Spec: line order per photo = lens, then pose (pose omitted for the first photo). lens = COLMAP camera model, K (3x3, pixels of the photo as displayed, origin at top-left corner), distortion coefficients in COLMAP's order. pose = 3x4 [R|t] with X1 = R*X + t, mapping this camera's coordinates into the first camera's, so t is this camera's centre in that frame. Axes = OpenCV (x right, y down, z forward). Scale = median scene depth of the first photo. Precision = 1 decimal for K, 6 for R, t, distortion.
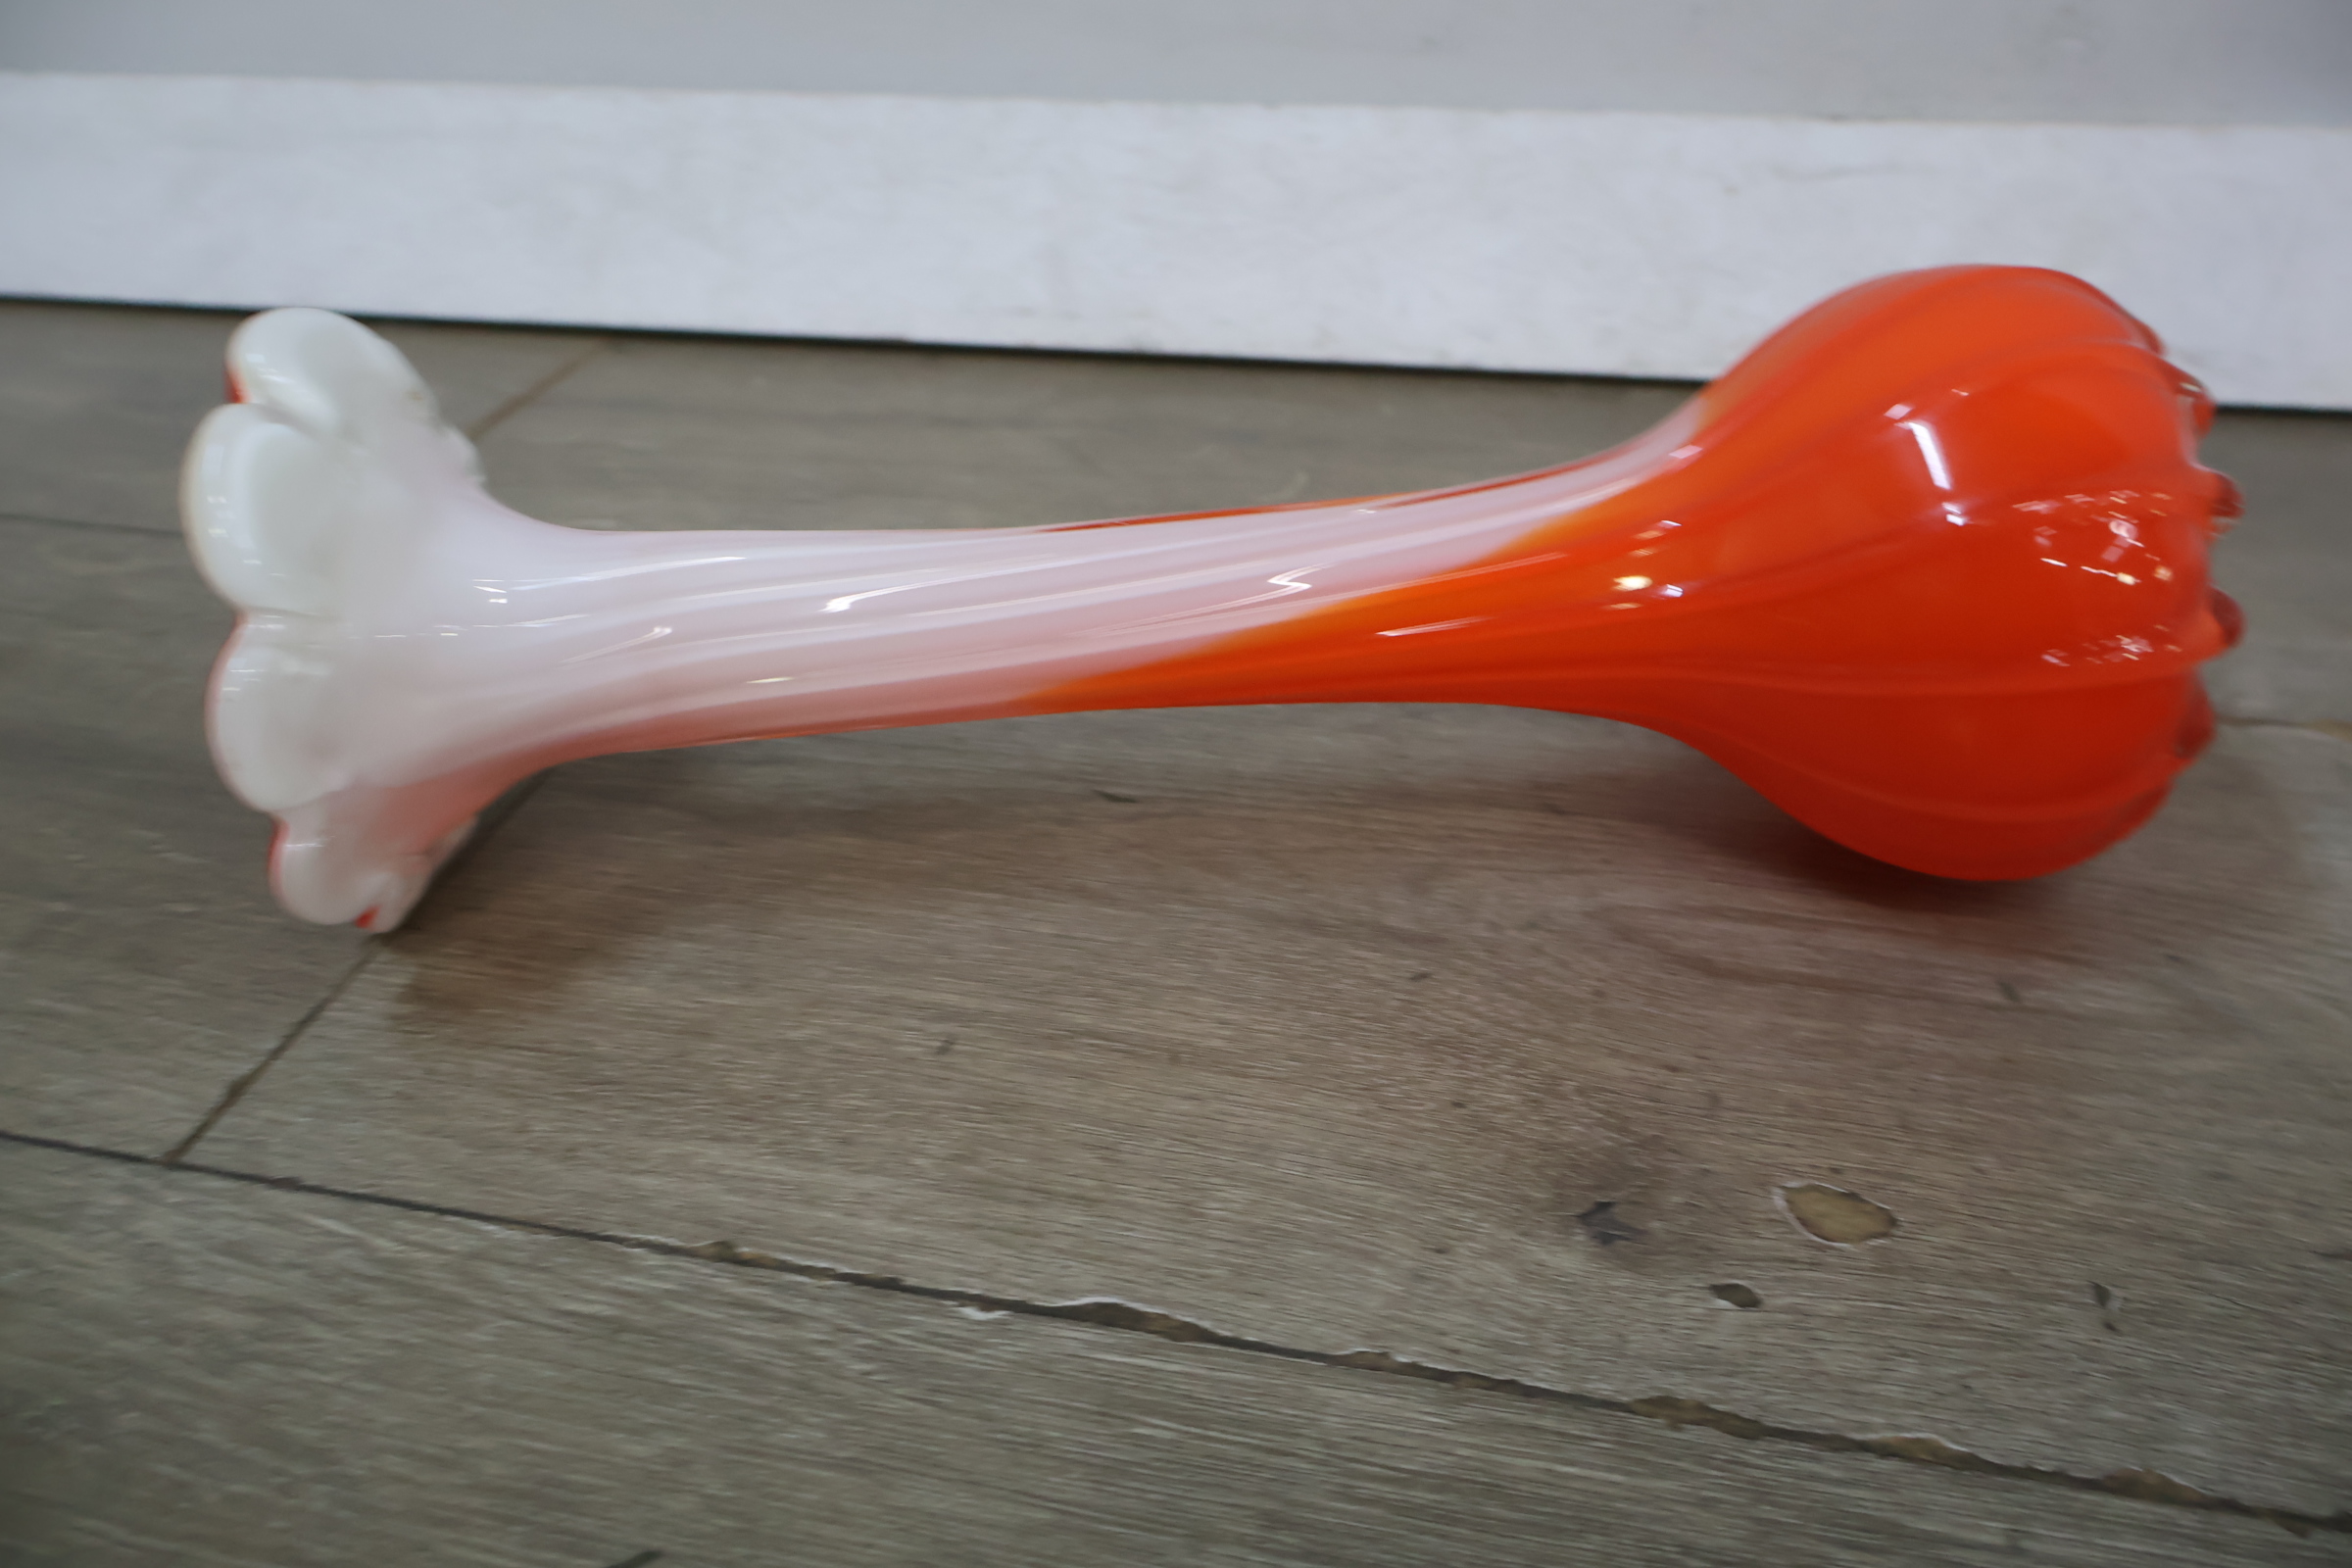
lens RADIAL K [[2020.7, 0, 1173.9], [0, 2020.7, 807.1], [0, 0, 1]] dist [0.011960, -0.006152]
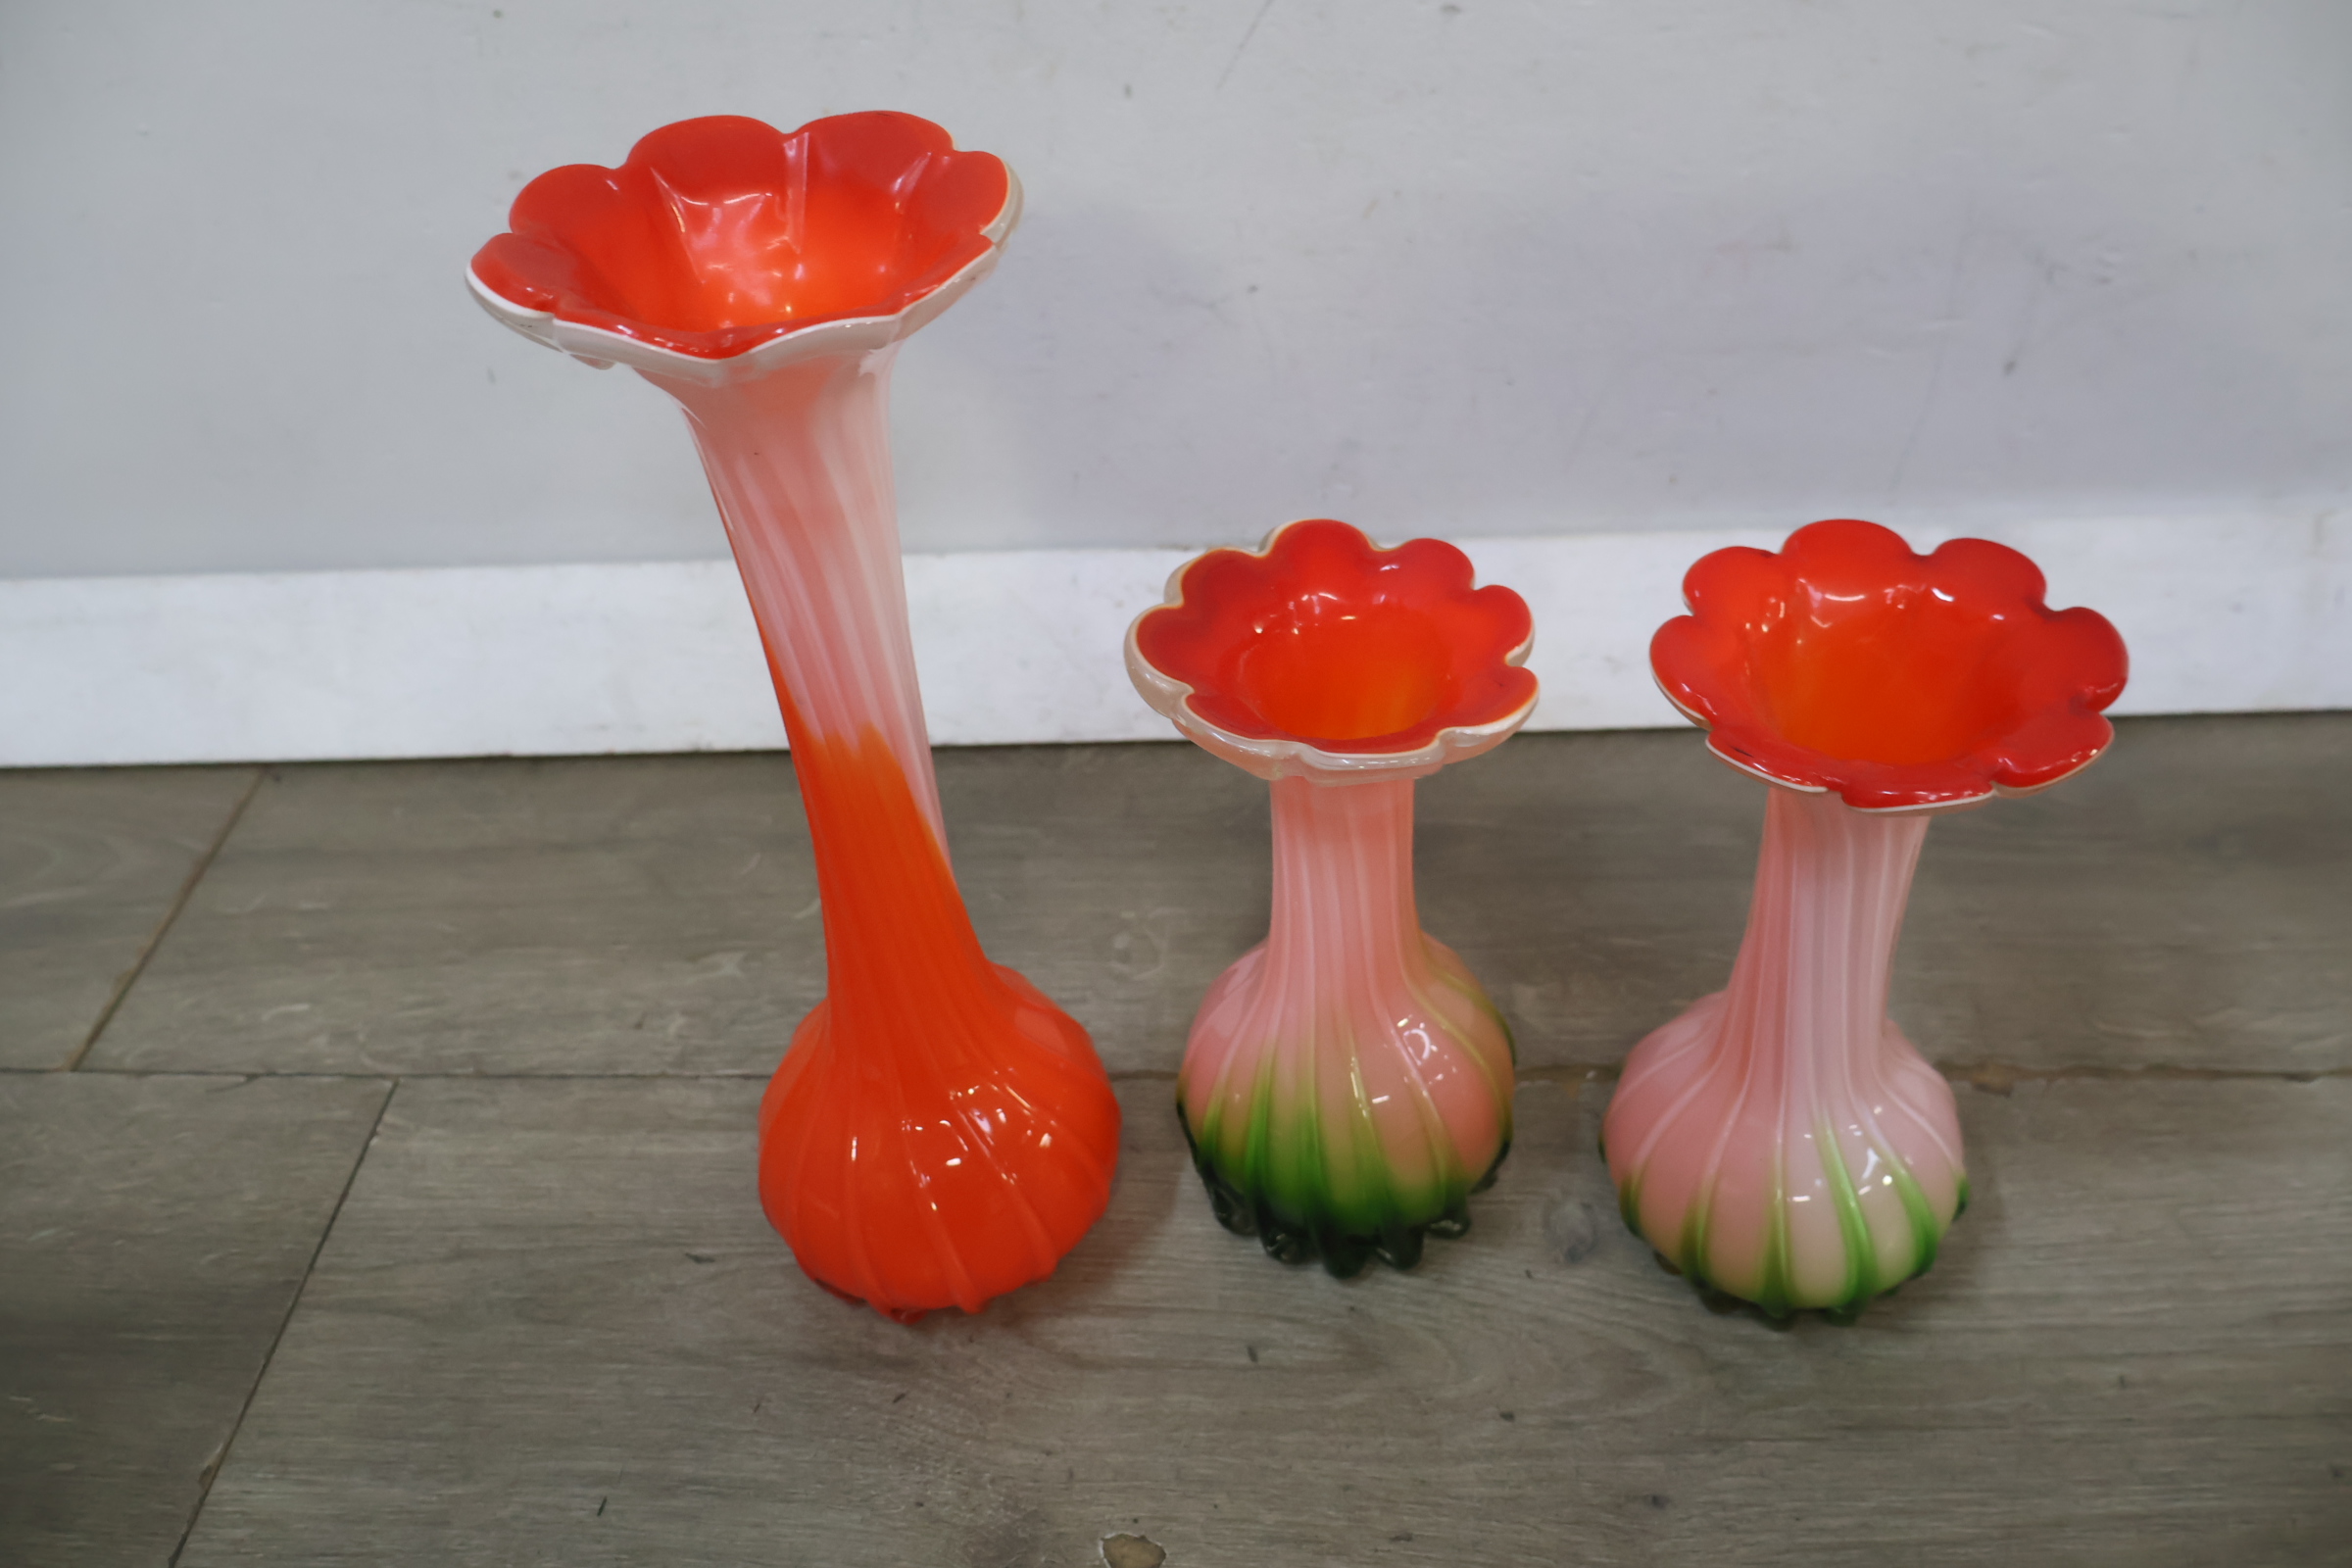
lens RADIAL K [[2020.7, 0, 1170.8], [0, 2020.7, 785.7], [0, 0, 1]] dist [0.011960, -0.006152]
pose [[0.982537, -0.140435, 0.122058, 0.218899], [0.124436, 0.983664, 0.130081, -0.609573], [-0.138332, -0.112621, 0.983962, -0.582584]]
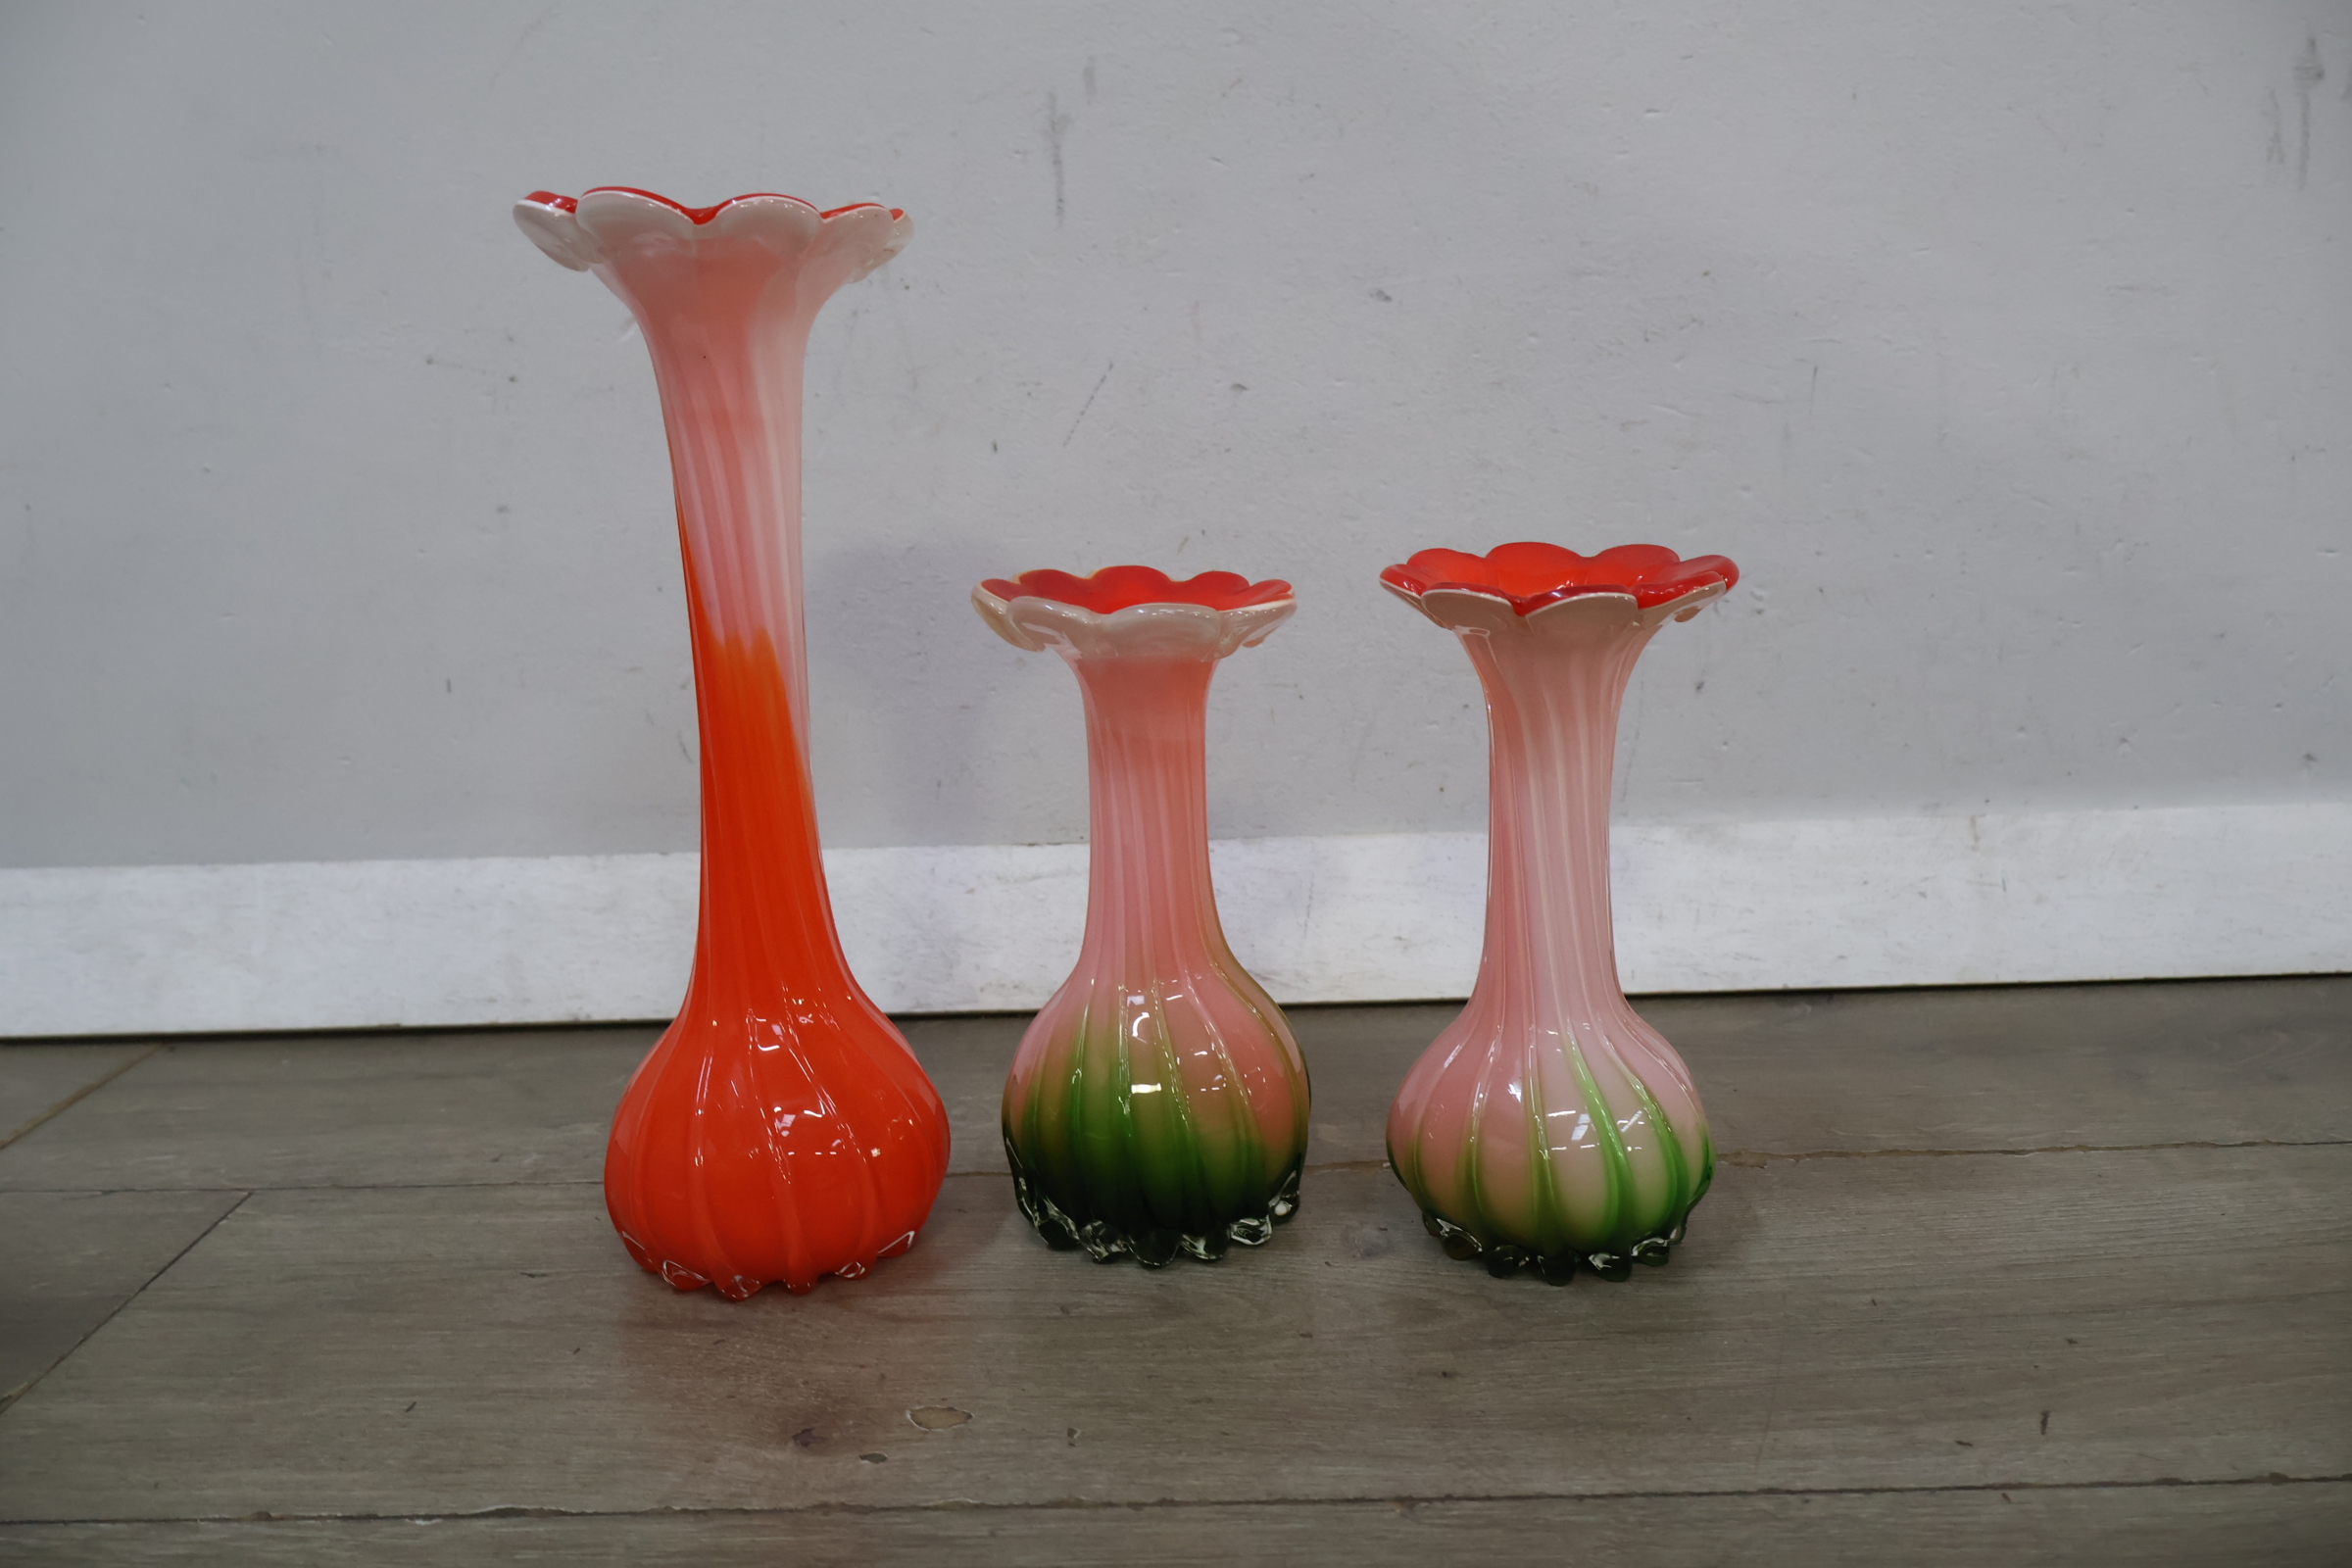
lens RADIAL K [[2020.7, 0, 1159.9], [0, 2020.7, 783.2], [0, 0, 1]] dist [0.011960, -0.006152]
pose [[0.973932, -0.037337, 0.223747, 0.127818], [0.116727, 0.928239, -0.353196, 0.303243], [-0.194503, 0.370106, 0.908400, -0.772094]]
